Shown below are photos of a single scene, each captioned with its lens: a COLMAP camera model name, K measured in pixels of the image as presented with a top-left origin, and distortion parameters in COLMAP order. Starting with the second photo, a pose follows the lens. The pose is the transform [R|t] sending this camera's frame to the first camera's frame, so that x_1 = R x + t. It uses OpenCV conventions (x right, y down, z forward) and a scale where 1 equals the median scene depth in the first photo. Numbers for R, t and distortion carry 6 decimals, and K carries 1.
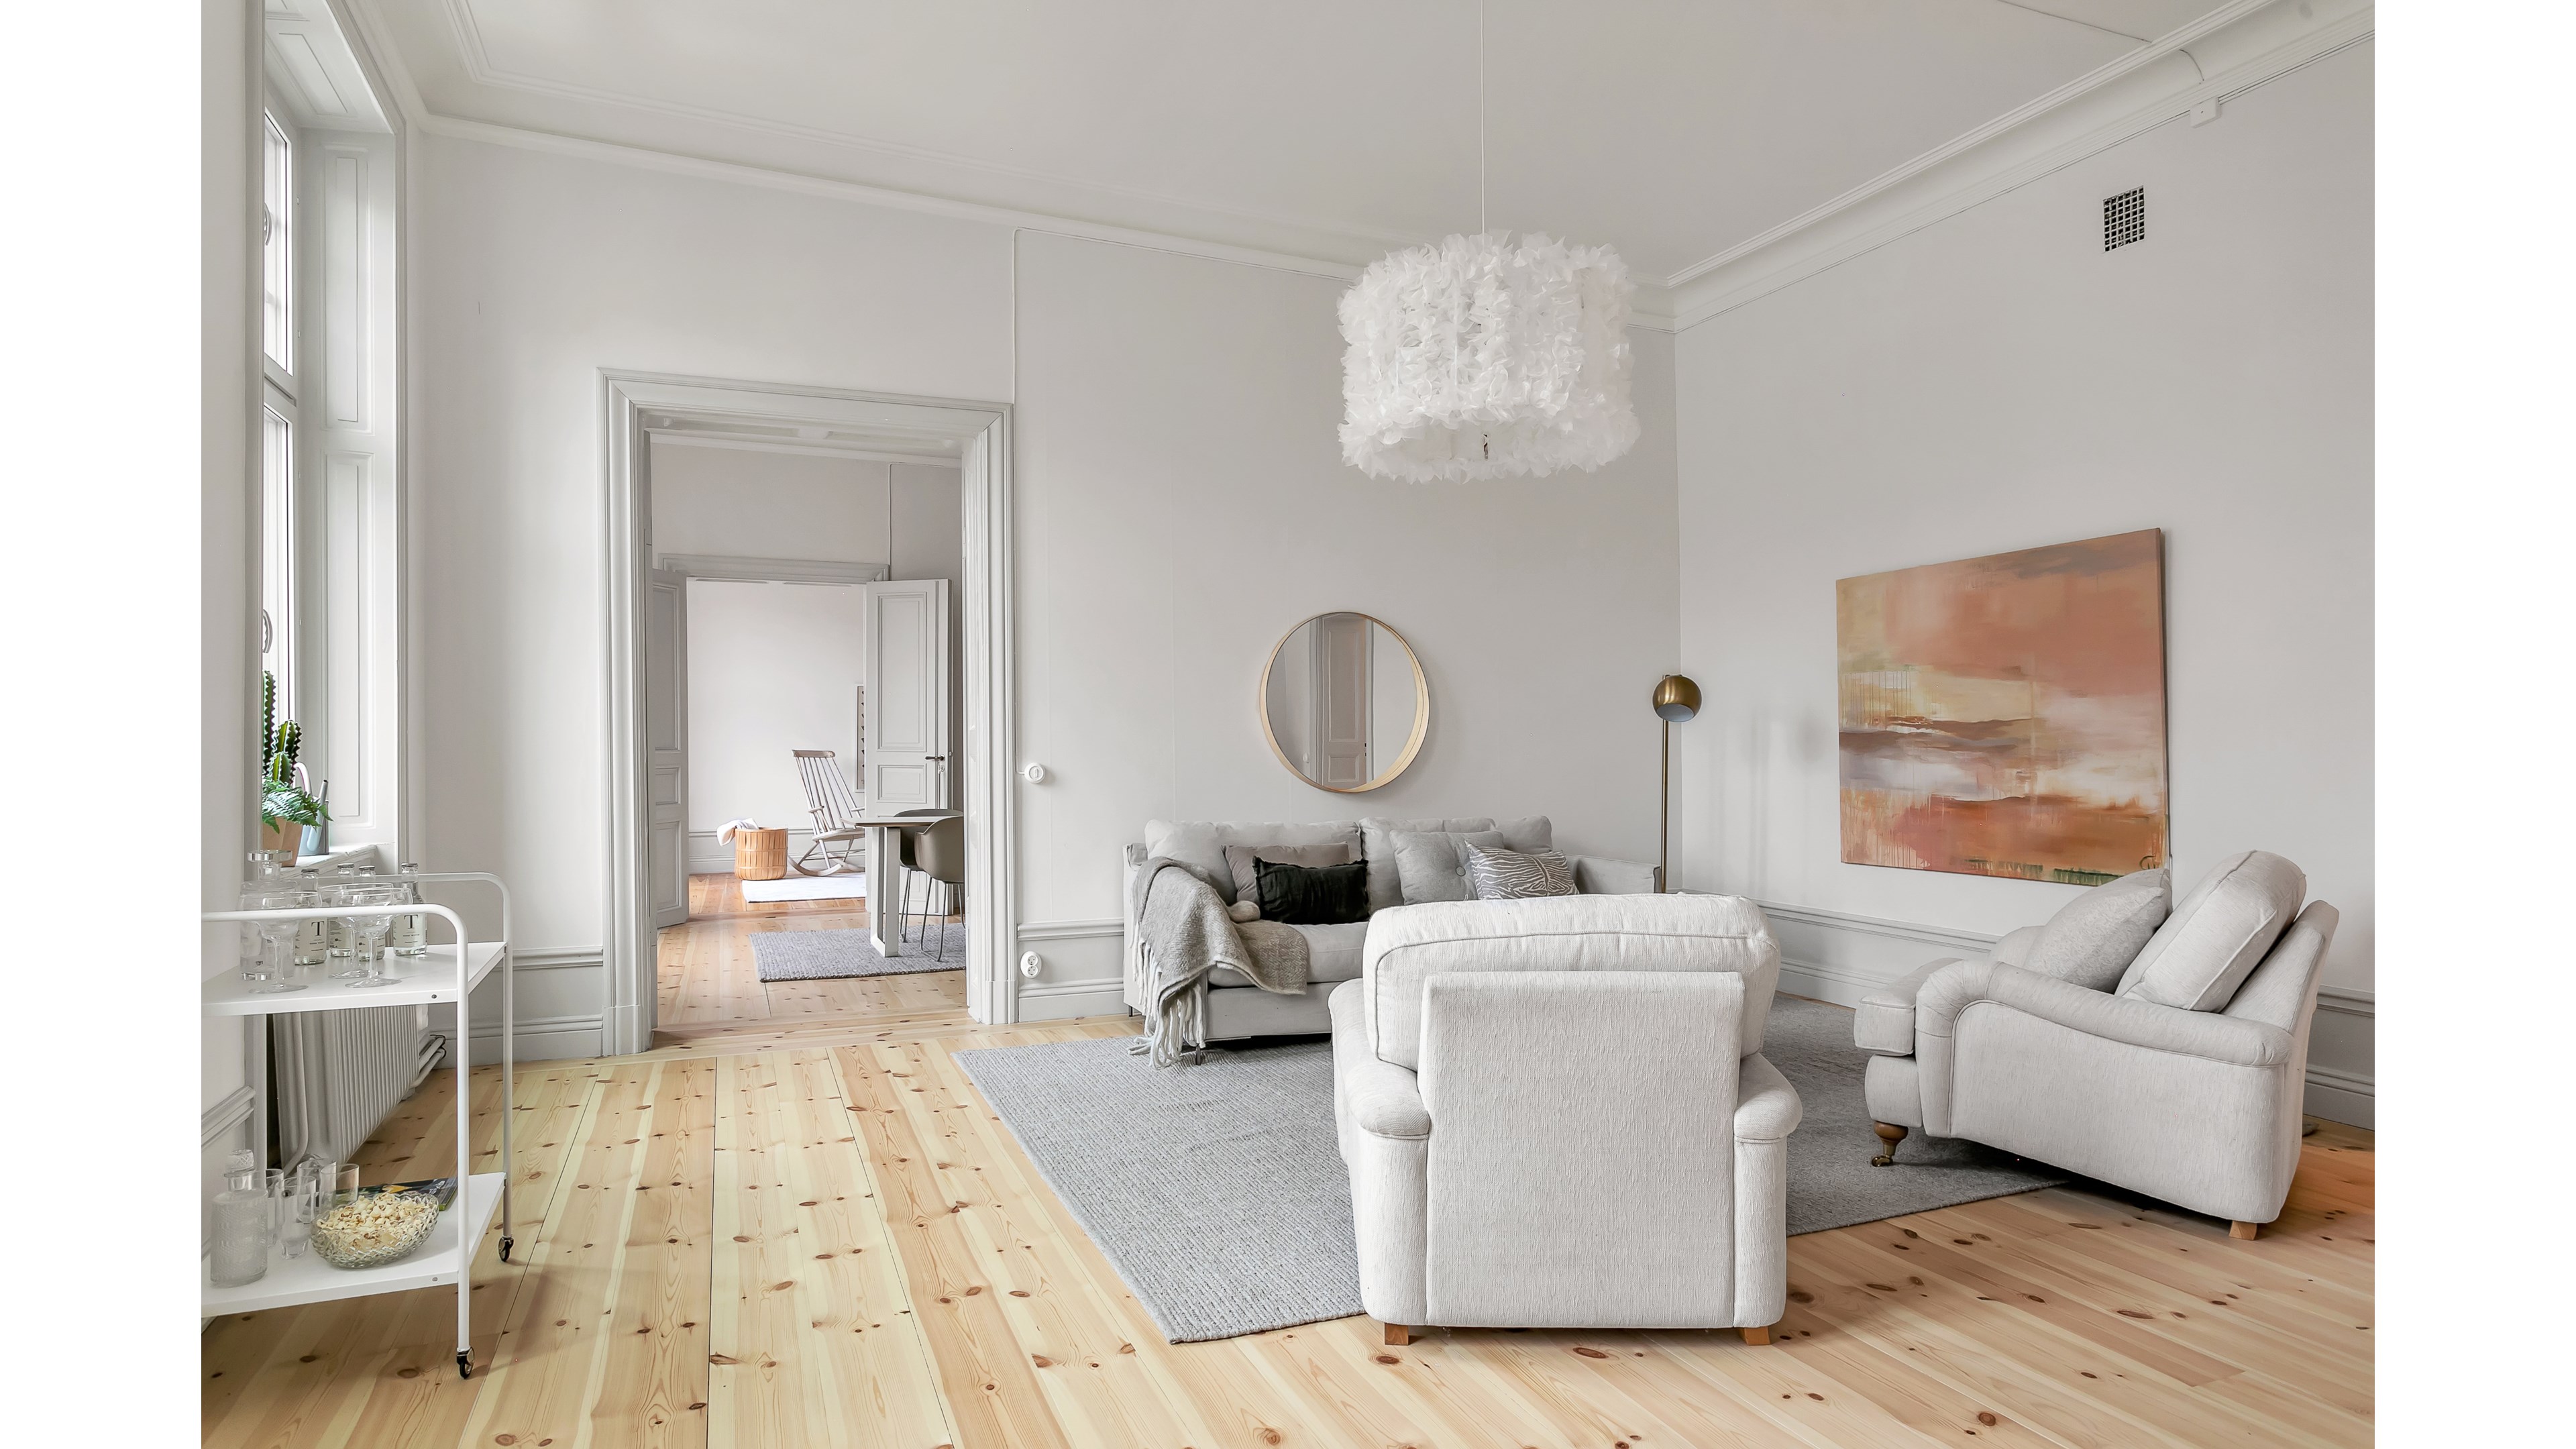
lens RADIAL K [[1311.0, 0, 1295.3], [0, 1311.0, 736.9], [0, 0, 1]] dist [-0.026029, 0.000233]
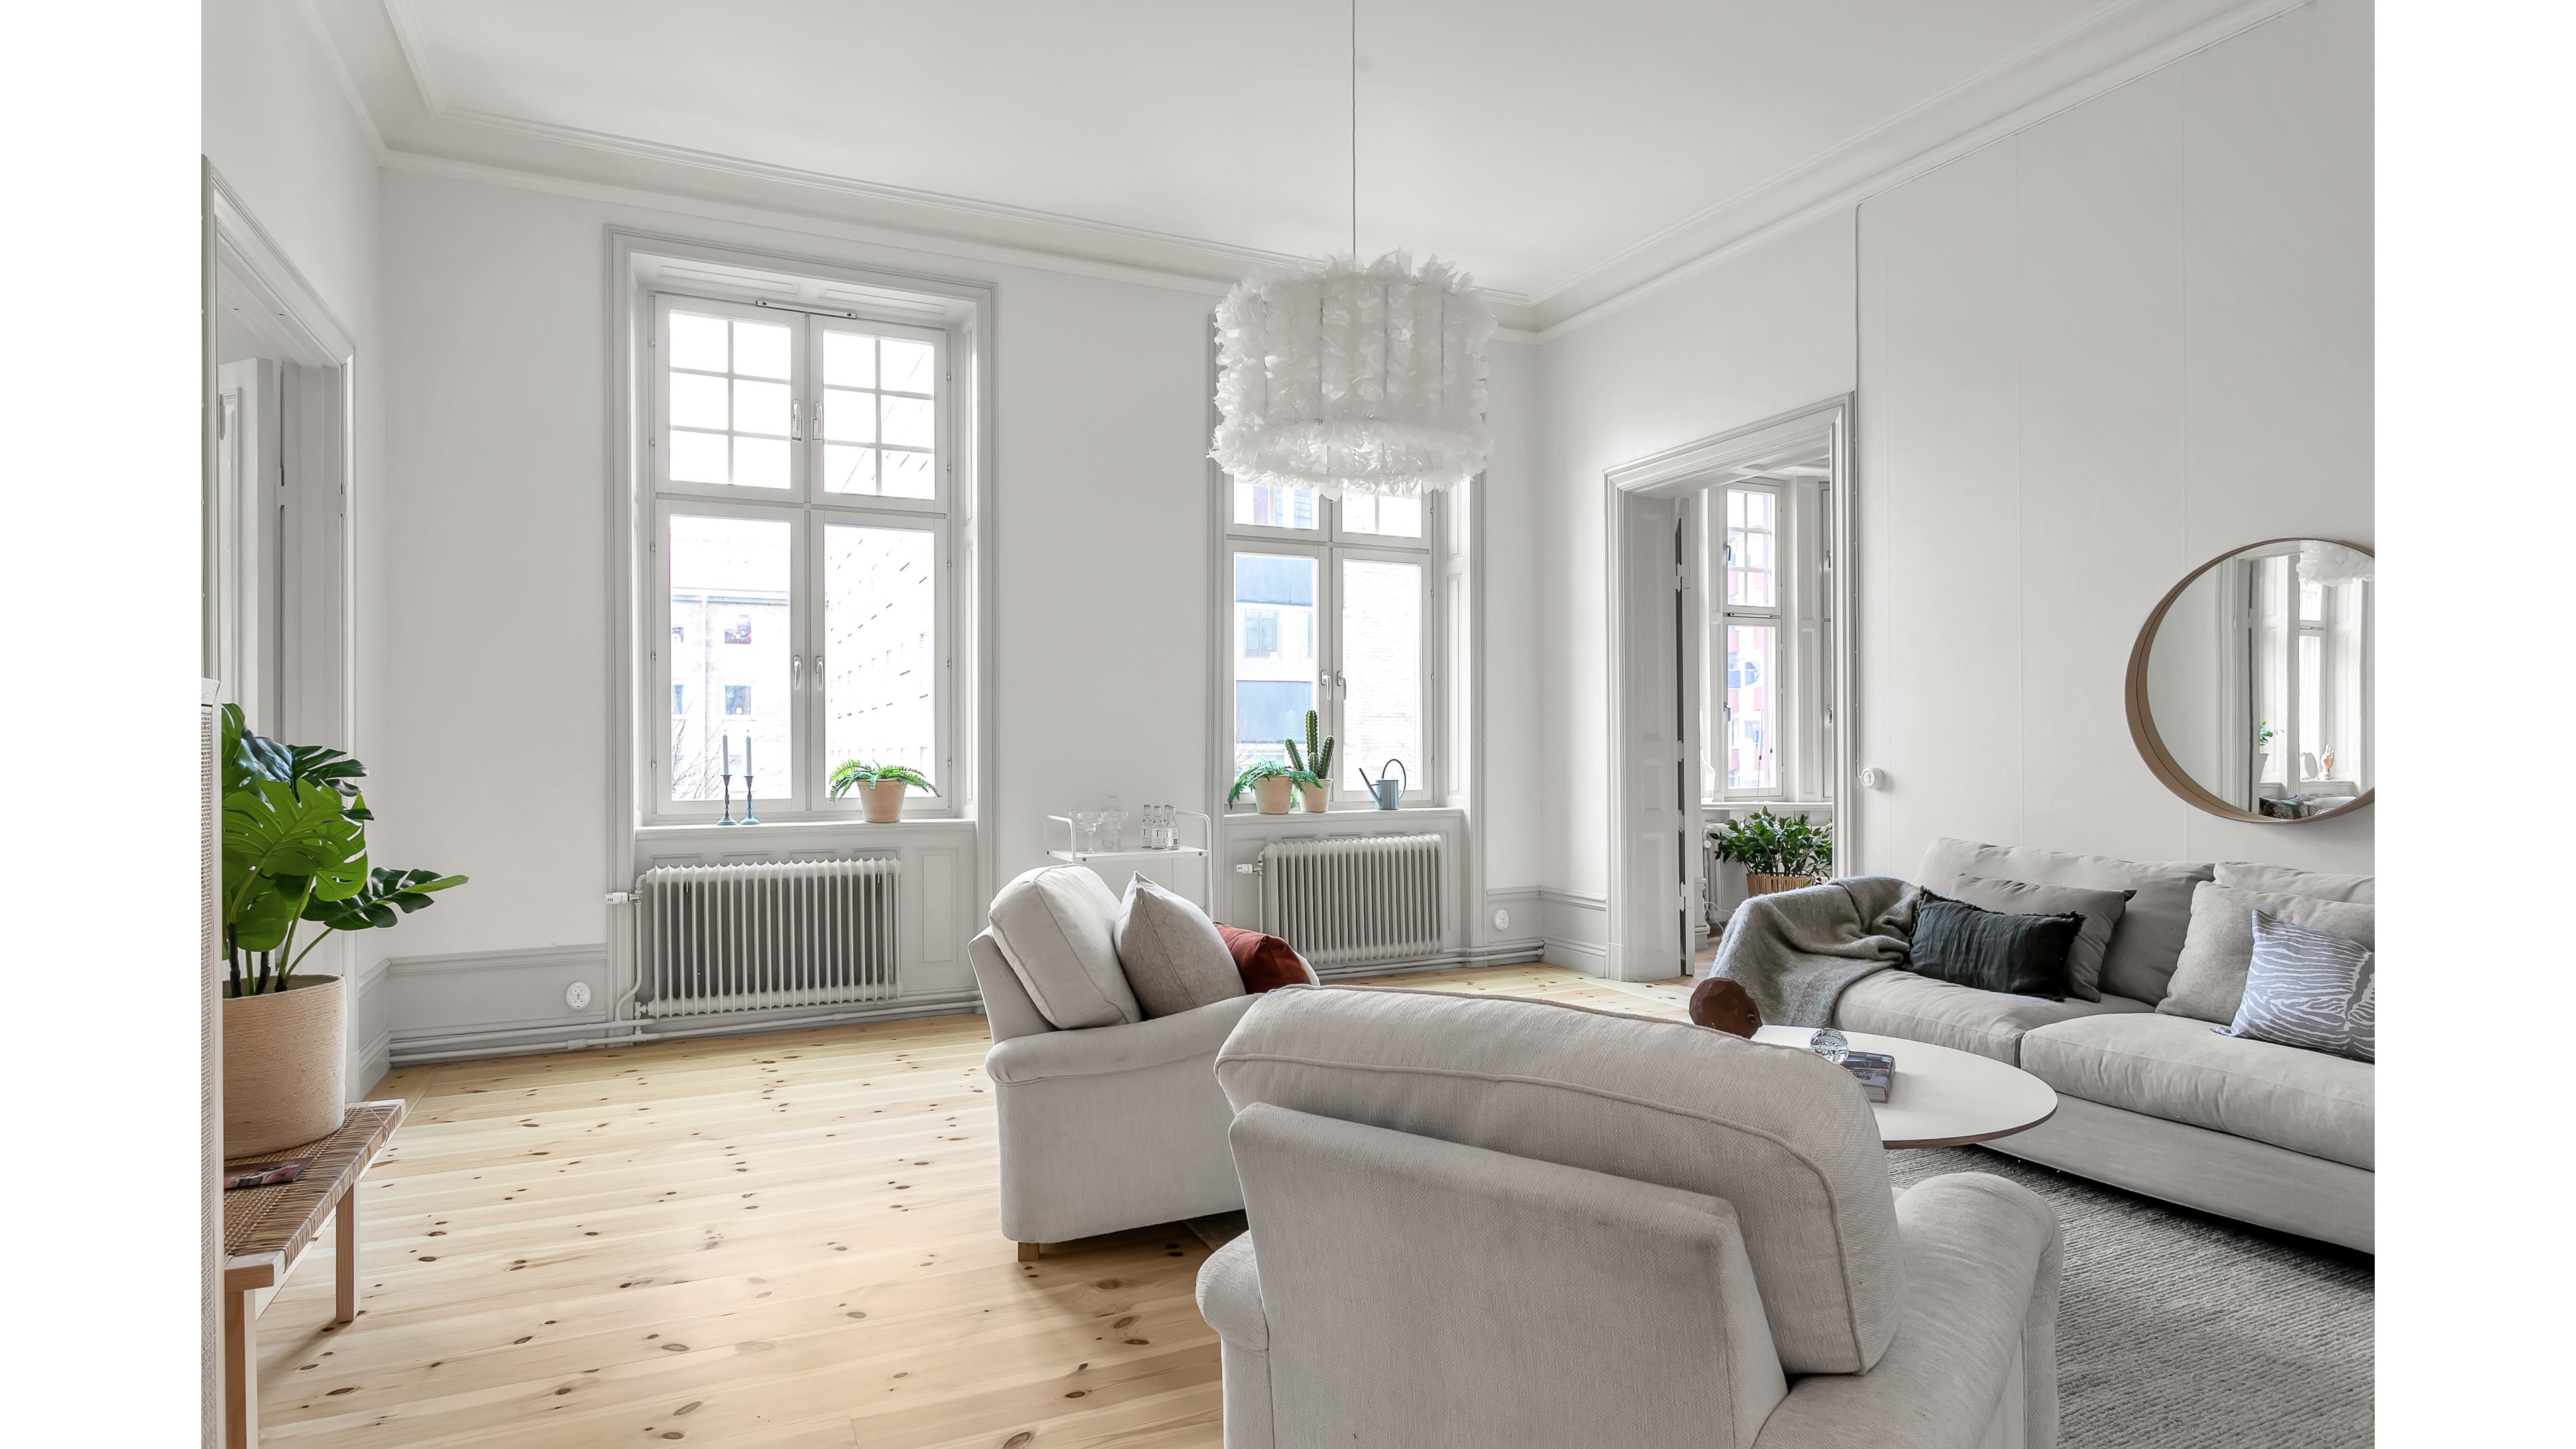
lens RADIAL K [[1311.0, 0, 1289.6], [0, 1311.0, 737.8], [0, 0, 1]] dist [-0.026029, 0.000233]
pose [[0.053069, -0.005249, -0.998577, 0.458633], [0.002393, 0.999984, -0.005129, 0.001508], [0.998588, -0.002117, 0.053080, 0.349298]]
